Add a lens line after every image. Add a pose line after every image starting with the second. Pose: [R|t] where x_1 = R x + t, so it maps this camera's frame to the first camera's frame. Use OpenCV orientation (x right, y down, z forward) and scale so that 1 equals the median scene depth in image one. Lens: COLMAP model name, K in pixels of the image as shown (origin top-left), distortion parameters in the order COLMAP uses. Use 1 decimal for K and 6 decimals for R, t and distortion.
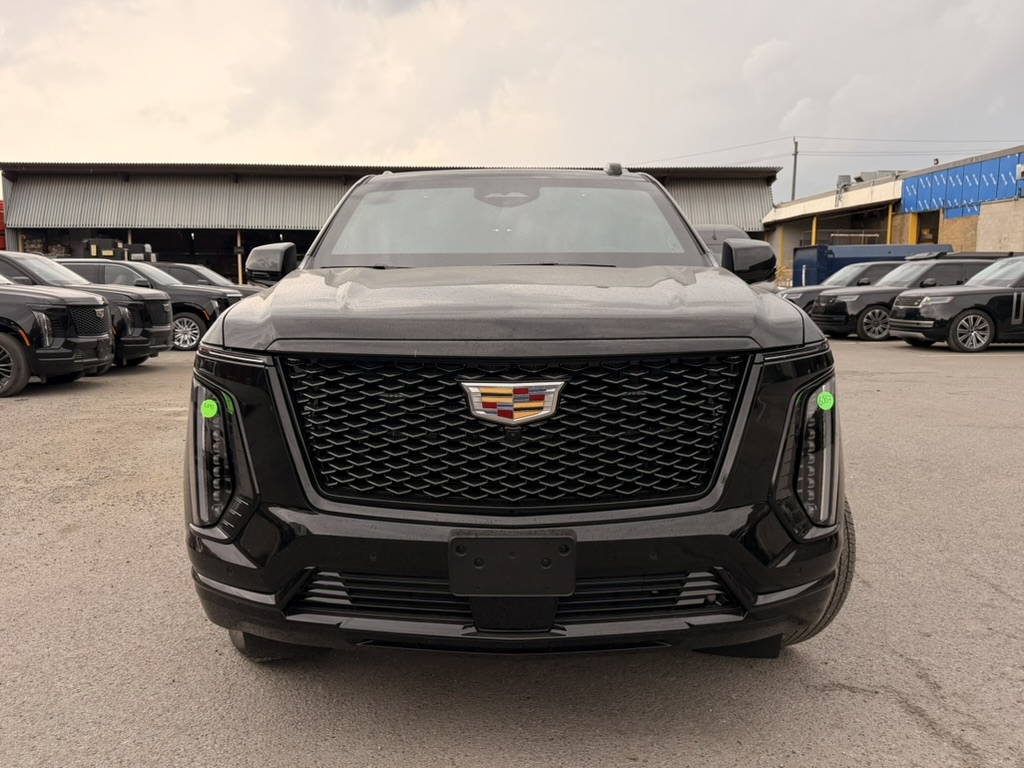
lens RADIAL K [[709.0, 0, 509.7], [0, 709.0, 389.4], [0, 0, 1]] dist [0.021444, 0.001489]
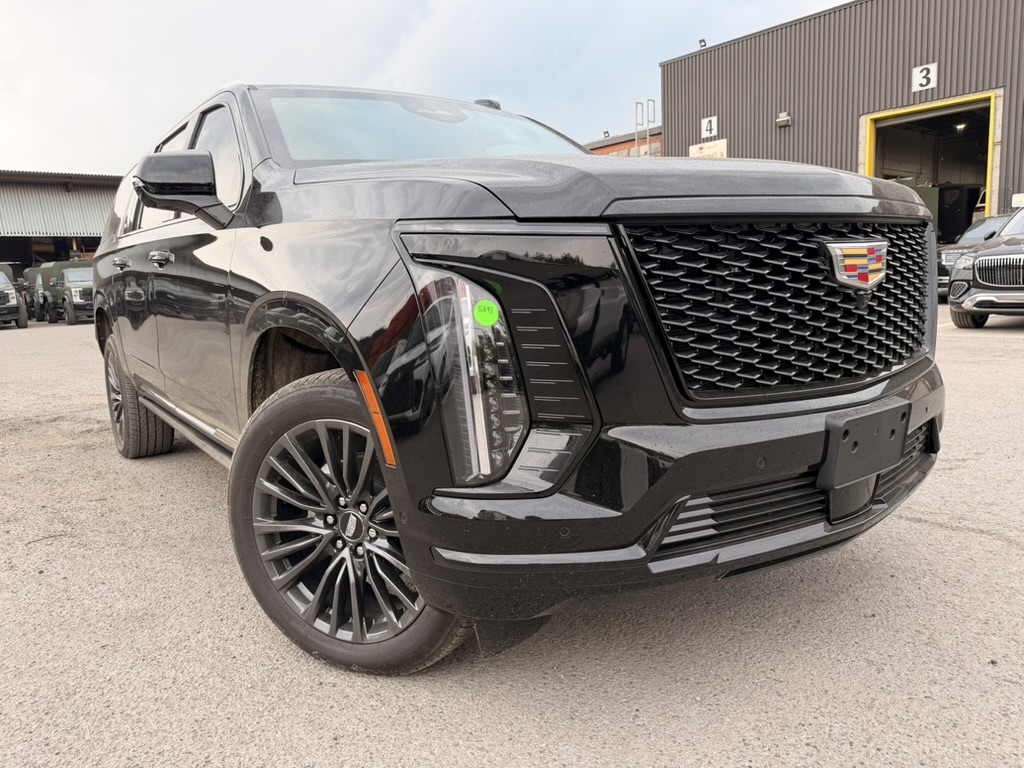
lens RADIAL K [[709.0, 0, 511.4], [0, 709.0, 377.8], [0, 0, 1]] dist [0.021444, 0.001489]
pose [[0.857602, -0.128179, 0.498086, -0.832927], [0.103020, 0.991631, 0.077810, 0.044497], [-0.503891, -0.015417, 0.863630, 0.444419]]
